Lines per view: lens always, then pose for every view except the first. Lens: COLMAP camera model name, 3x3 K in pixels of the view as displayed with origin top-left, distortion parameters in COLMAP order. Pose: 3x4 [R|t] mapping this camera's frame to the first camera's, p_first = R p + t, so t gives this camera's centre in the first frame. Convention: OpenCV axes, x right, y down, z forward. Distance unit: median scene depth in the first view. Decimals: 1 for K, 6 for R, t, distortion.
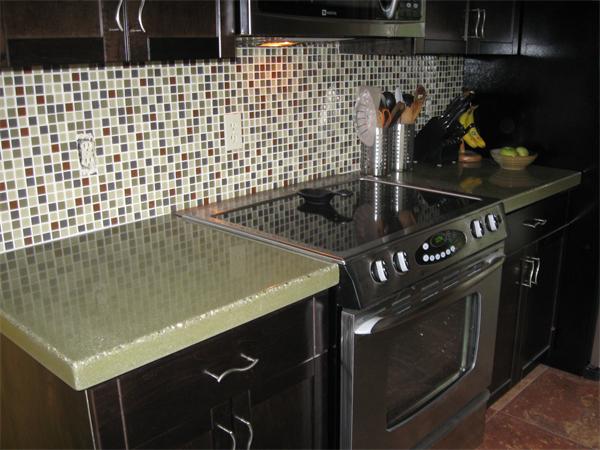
lens RADIAL K [[625.7, 0, 300.6], [0, 625.7, 224.3], [0, 0, 1]] dist [-0.126376, 0.000000]
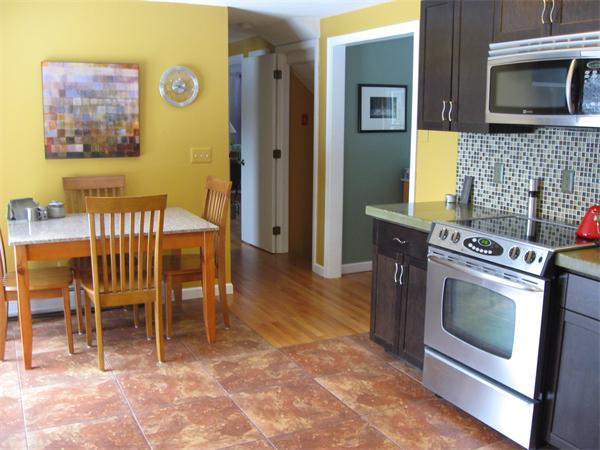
lens RADIAL K [[625.7, 0, 298.9], [0, 625.7, 225.0], [0, 0, 1]] dist [-0.126376, 0.000000]
pose [[-0.335149, 0.166236, -0.927384, 1.813218], [-0.269854, 0.926136, 0.263535, -0.303423], [0.902693, 0.338582, -0.265534, 0.912898]]
